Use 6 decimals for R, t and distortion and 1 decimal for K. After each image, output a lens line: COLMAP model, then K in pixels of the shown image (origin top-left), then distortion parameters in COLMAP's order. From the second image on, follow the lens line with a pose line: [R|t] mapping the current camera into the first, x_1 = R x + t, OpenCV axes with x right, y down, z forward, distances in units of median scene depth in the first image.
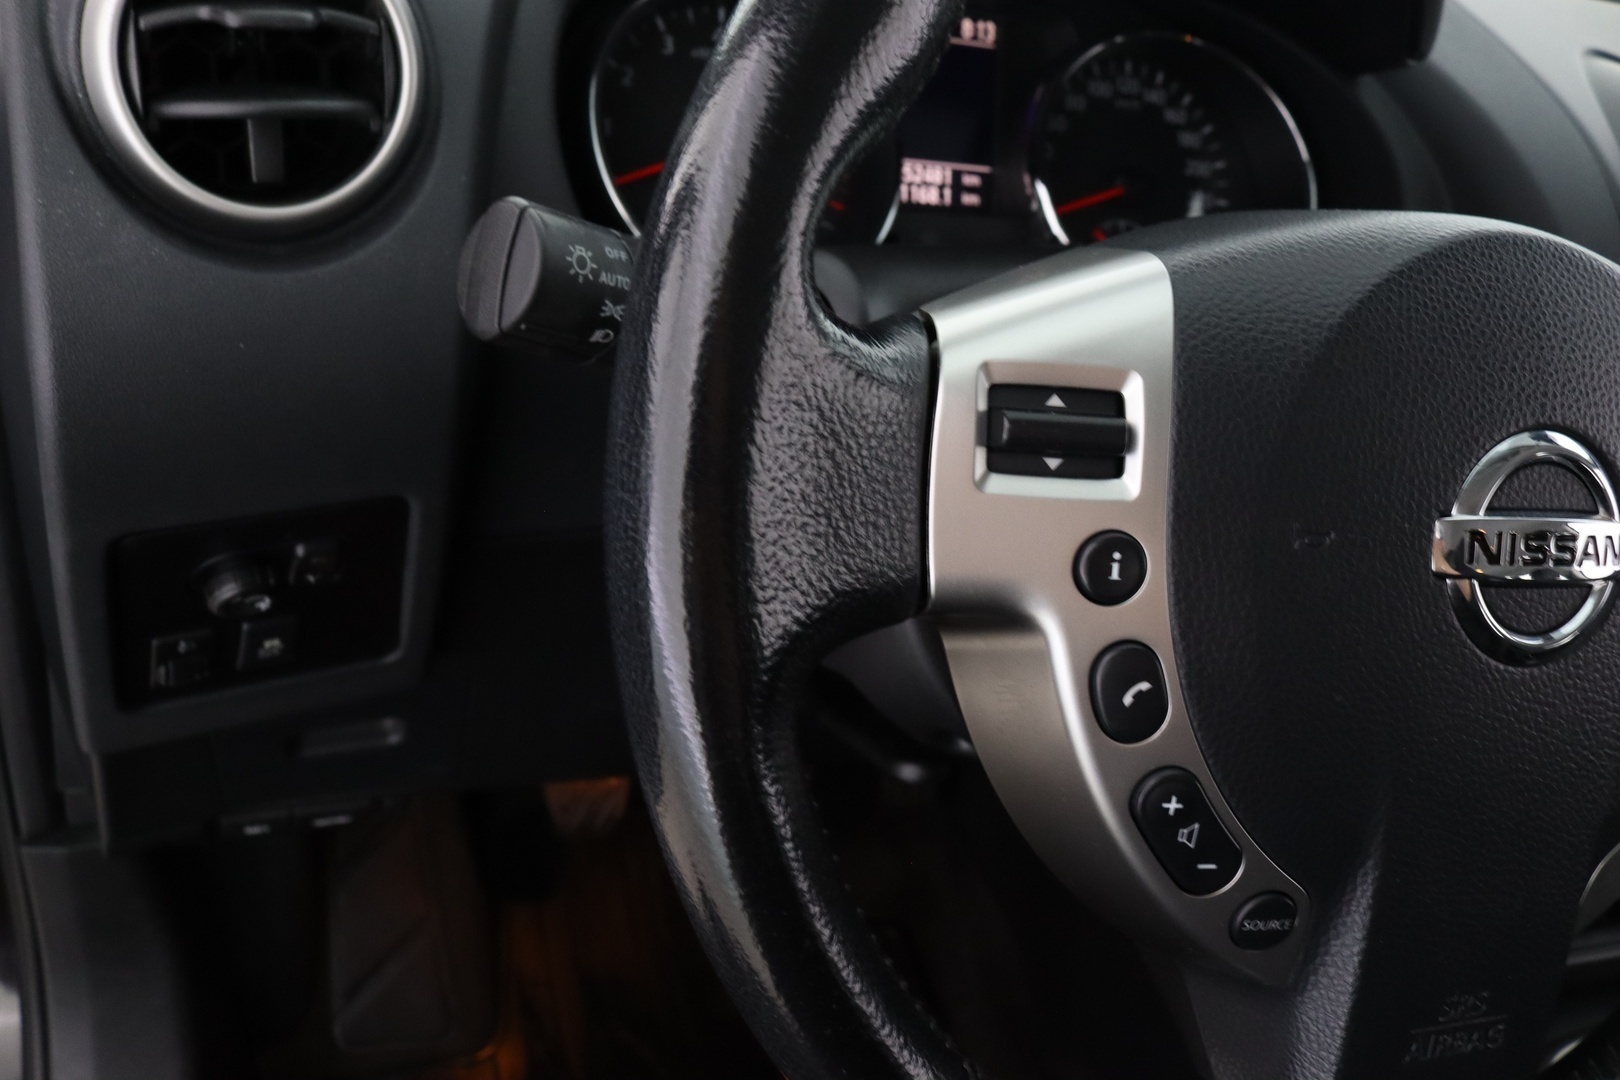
lens RADIAL K [[1282.6, 0, 810.0], [0, 1282.6, 540.0], [0, 0, 1]] dist [-0.098923, 0.006863]
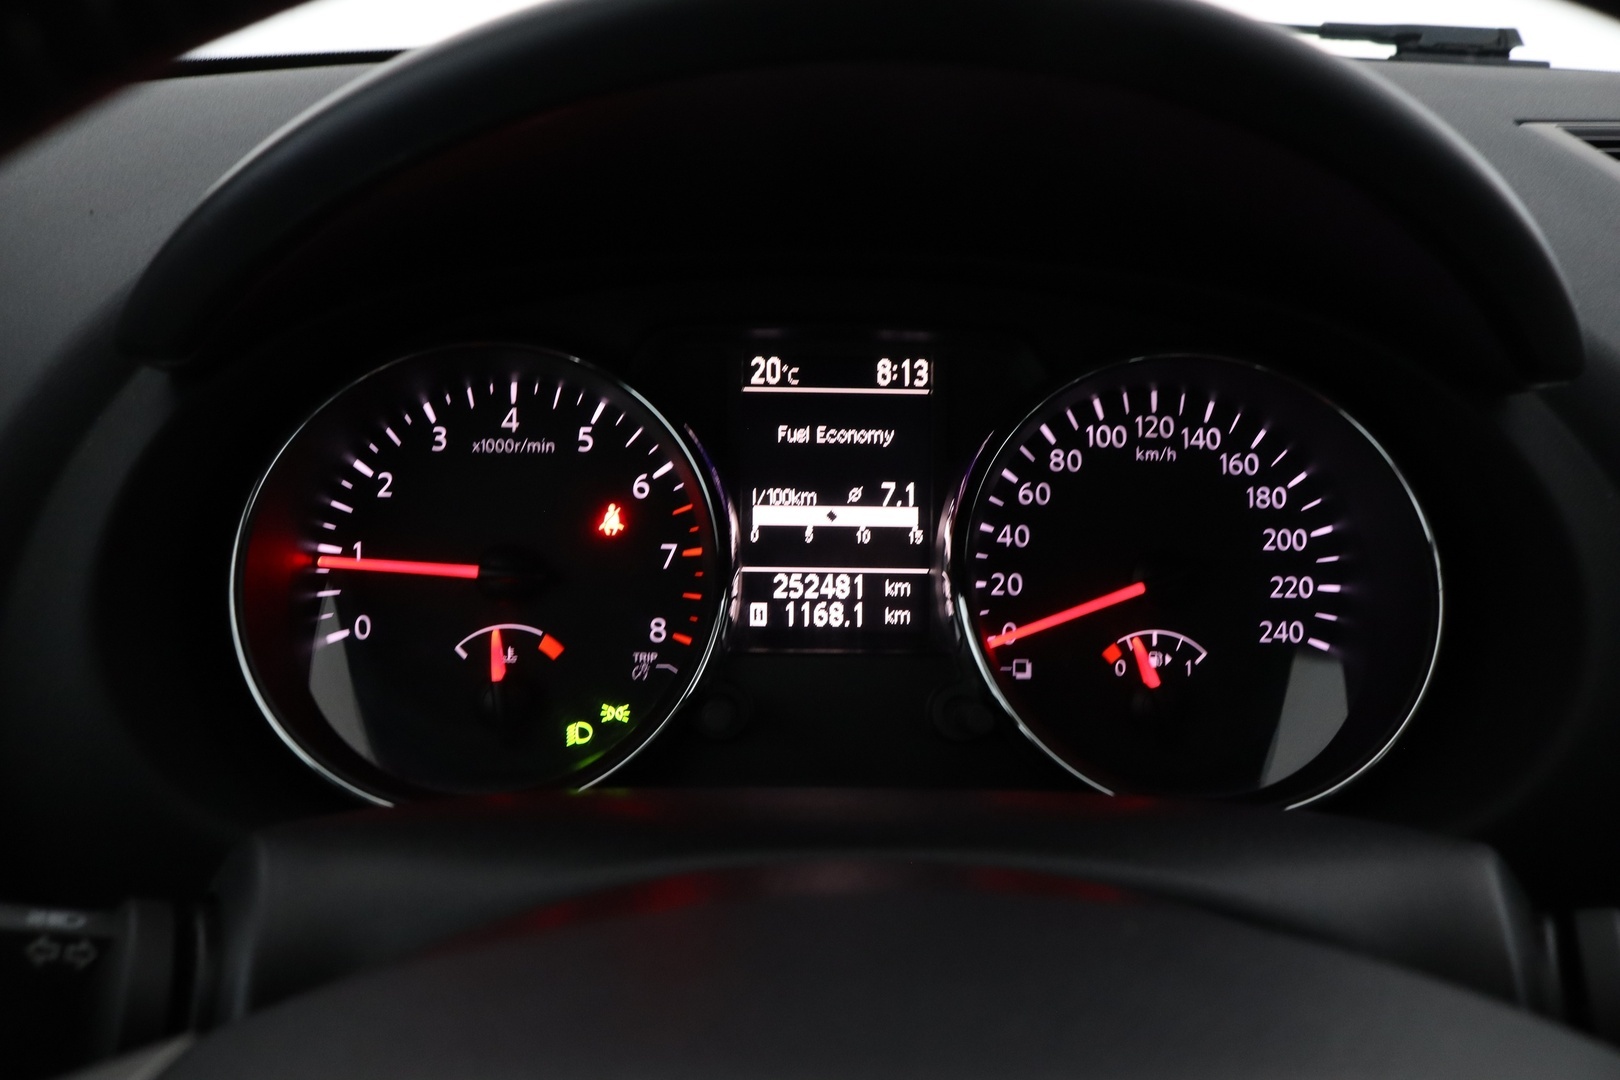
lens RADIAL K [[1282.6, 0, 810.0], [0, 1282.6, 540.0], [0, 0, 1]] dist [-0.098923, 0.006863]
pose [[0.953886, -0.032008, -0.298457, 0.294826], [-0.021776, 0.984300, -0.175156, -0.192483], [0.299378, 0.173578, 0.938213, 0.347152]]
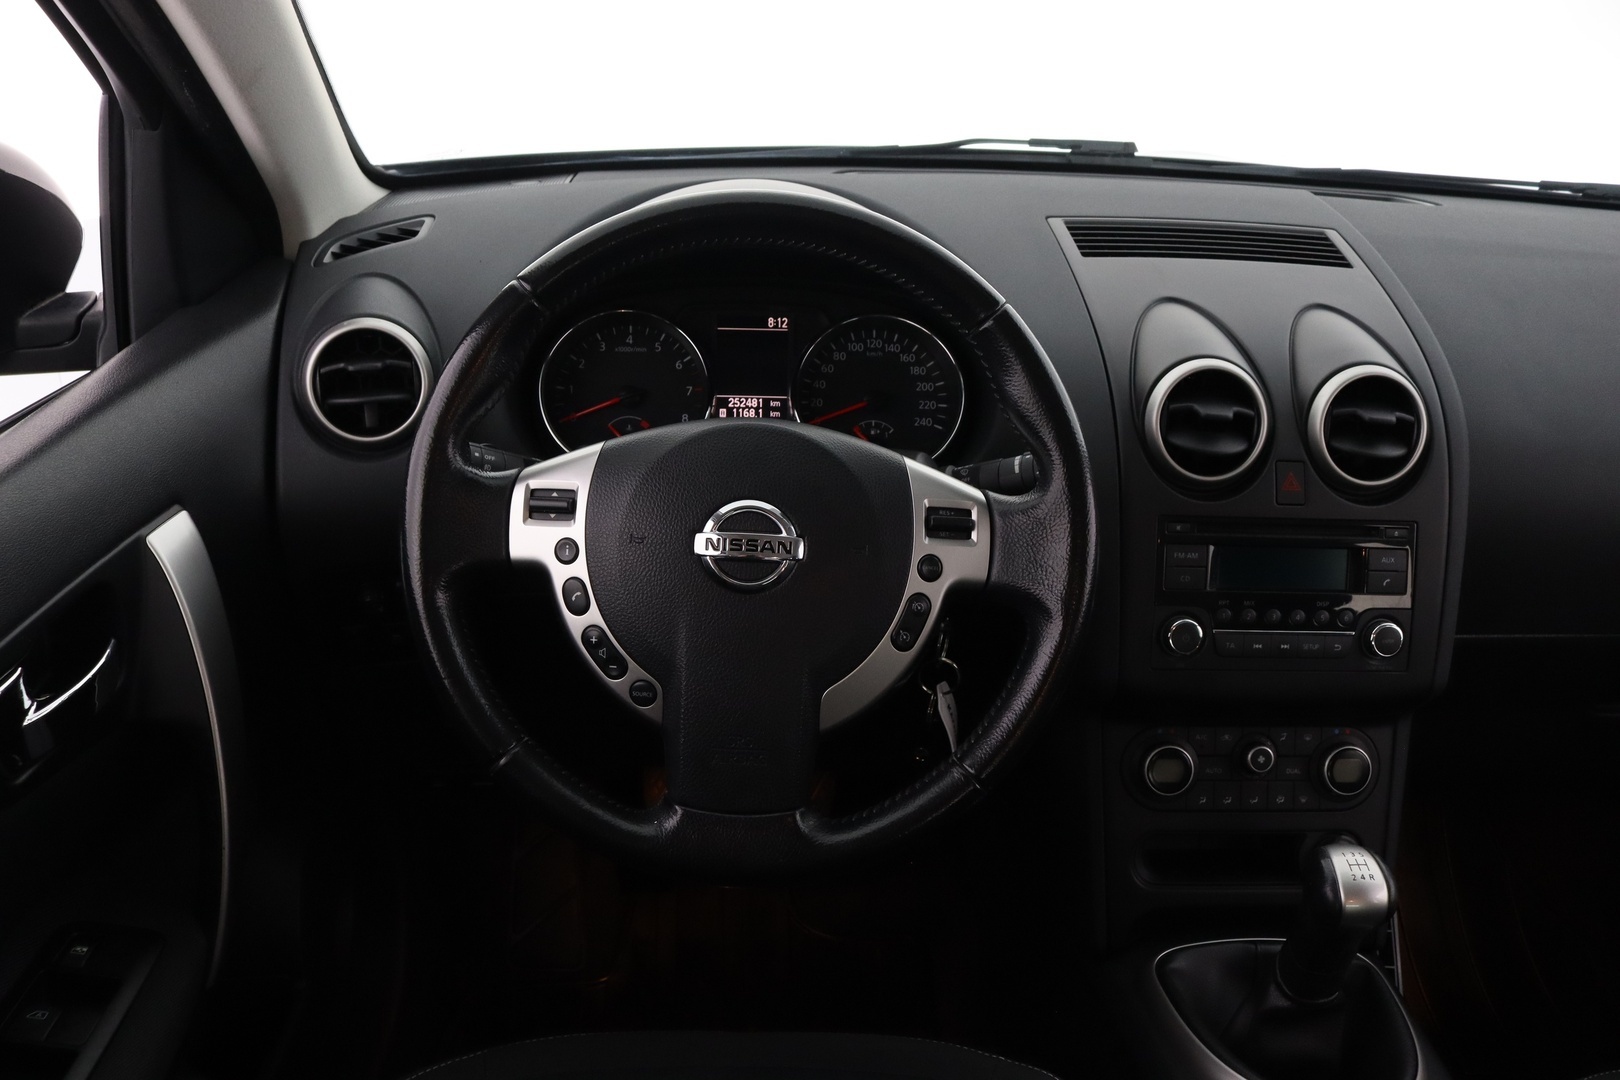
lens RADIAL K [[1282.6, 0, 810.0], [0, 1282.6, 540.0], [0, 0, 1]] dist [-0.098923, 0.006863]
pose [[0.958952, -0.022508, -0.282673, 0.701917], [-0.021566, 0.988169, -0.151844, 0.188149], [0.282746, 0.151707, 0.947122, -0.698479]]
